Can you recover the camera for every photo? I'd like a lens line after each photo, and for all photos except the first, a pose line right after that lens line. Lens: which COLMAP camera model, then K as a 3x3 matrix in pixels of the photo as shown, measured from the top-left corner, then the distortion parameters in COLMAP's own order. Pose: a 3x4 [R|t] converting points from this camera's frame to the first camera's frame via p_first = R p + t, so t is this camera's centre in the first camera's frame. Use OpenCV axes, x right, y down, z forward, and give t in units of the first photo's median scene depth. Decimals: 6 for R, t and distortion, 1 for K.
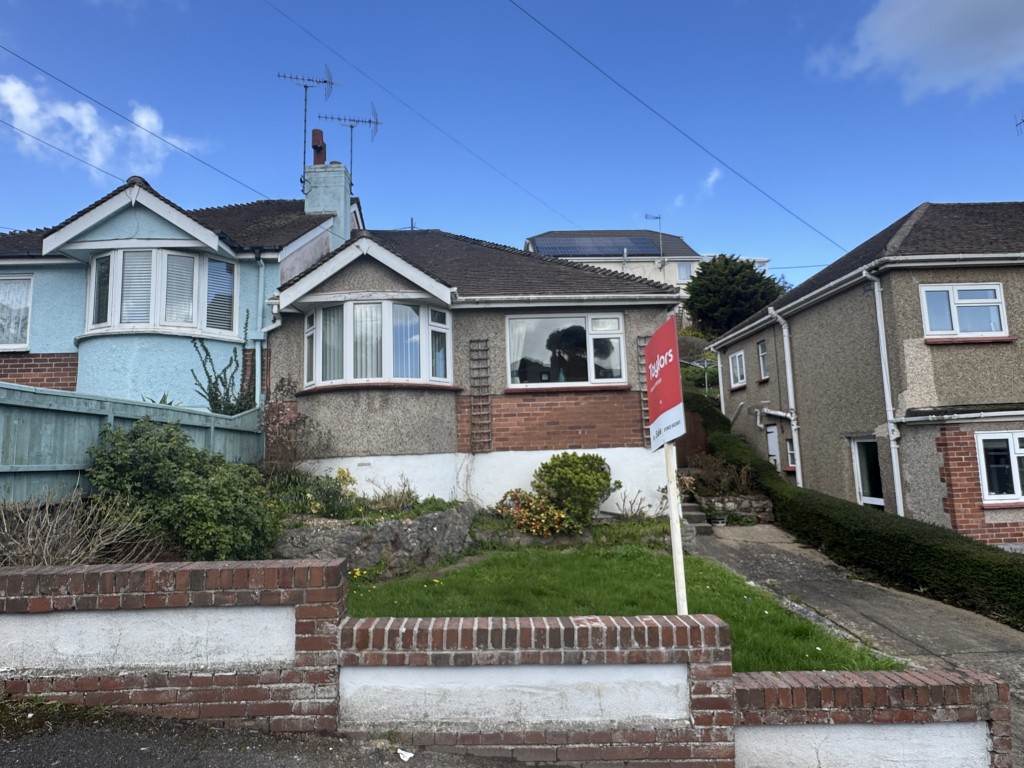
lens RADIAL K [[569.4, 0, 511.6], [0, 569.4, 383.1], [0, 0, 1]] dist [-0.003918, 0.000132]
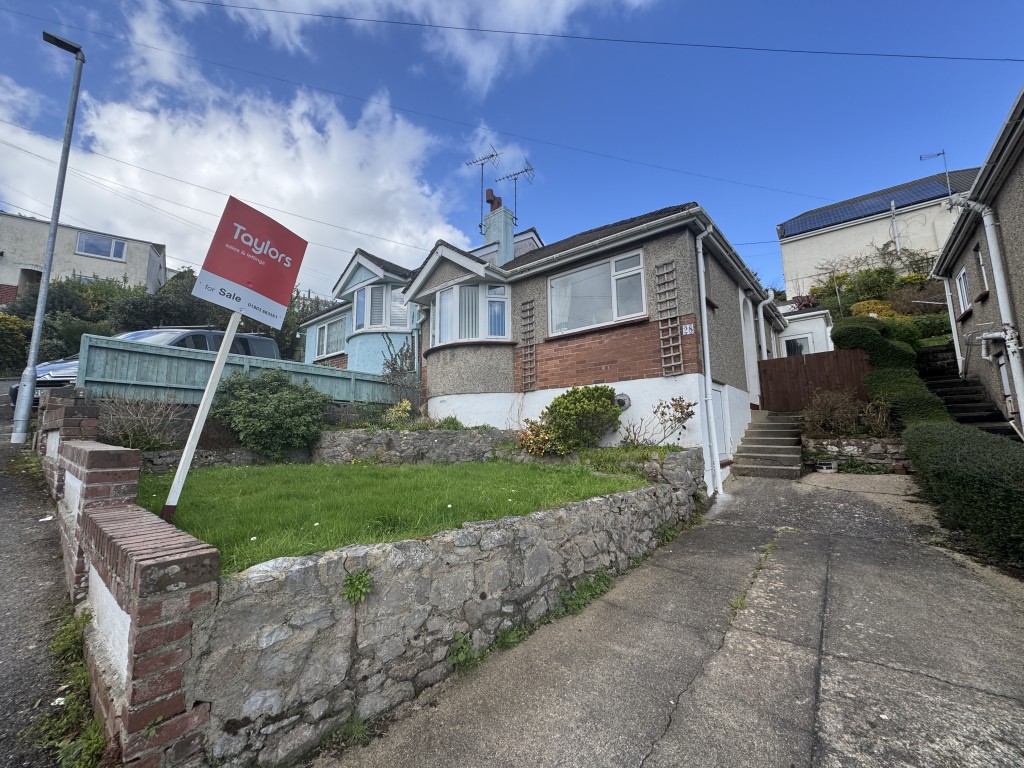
lens RADIAL K [[404.5, 0, 511.4], [0, 404.5, 382.3], [0, 0, 1]] dist [-0.003495, -0.000022]
pose [[0.759122, -0.071522, -0.647007, 0.482226], [0.070916, 0.997116, -0.027020, 0.122376], [0.647074, -0.025372, 0.762005, 0.305978]]
